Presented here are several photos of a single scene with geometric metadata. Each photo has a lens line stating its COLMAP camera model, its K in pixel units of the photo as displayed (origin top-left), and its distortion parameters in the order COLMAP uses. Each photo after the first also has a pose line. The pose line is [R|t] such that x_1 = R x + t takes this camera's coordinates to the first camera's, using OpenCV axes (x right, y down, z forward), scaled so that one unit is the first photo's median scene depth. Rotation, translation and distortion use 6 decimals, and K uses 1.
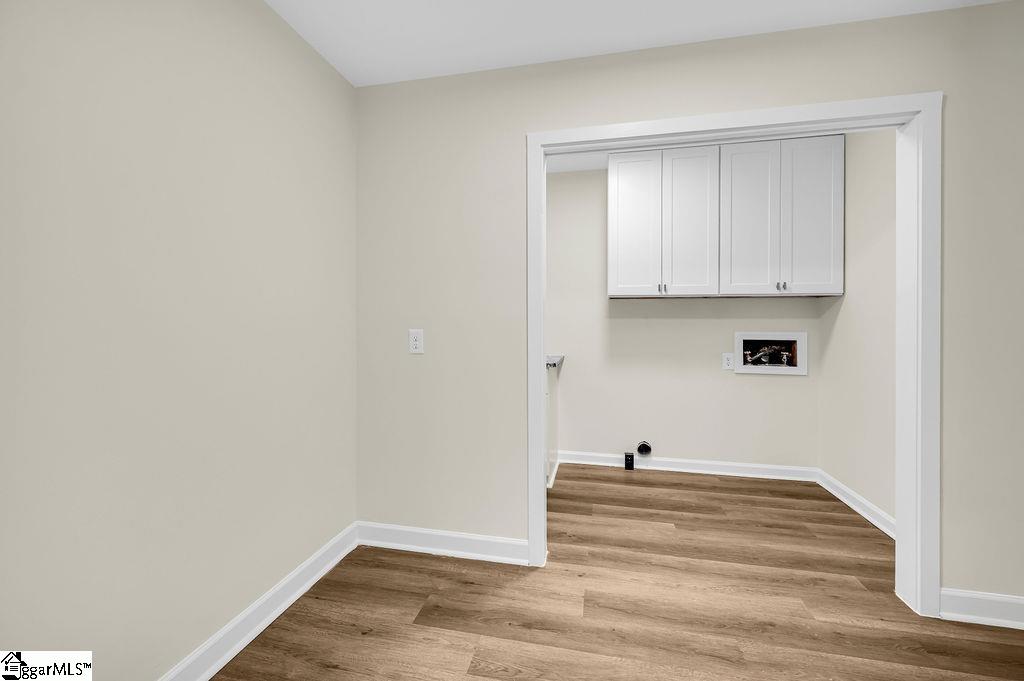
lens RADIAL K [[418.9, 0, 510.5], [0, 418.9, 327.2], [0, 0, 1]] dist [-0.001943, -0.000037]
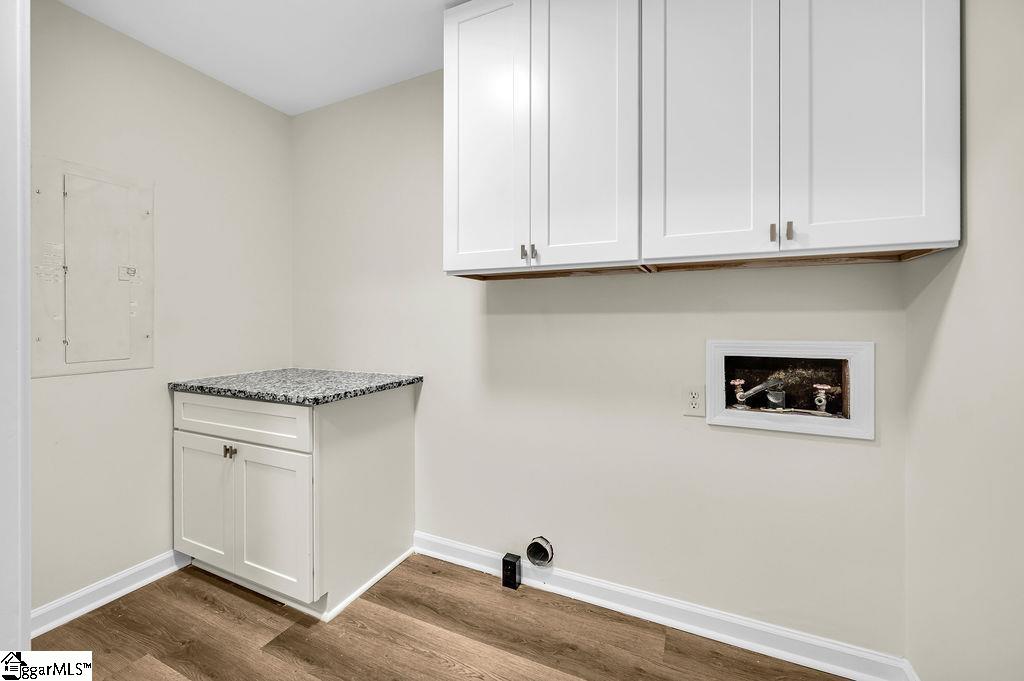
lens RADIAL K [[422.4, 0, 515.2], [0, 422.4, 326.6], [0, 0, 1]] dist [0.001227, 0.000019]
pose [[0.975913, -0.001063, -0.218155, 0.429197], [0.001448, 0.999998, 0.001605, -0.004820], [0.218153, -0.001882, 0.975913, 0.476263]]
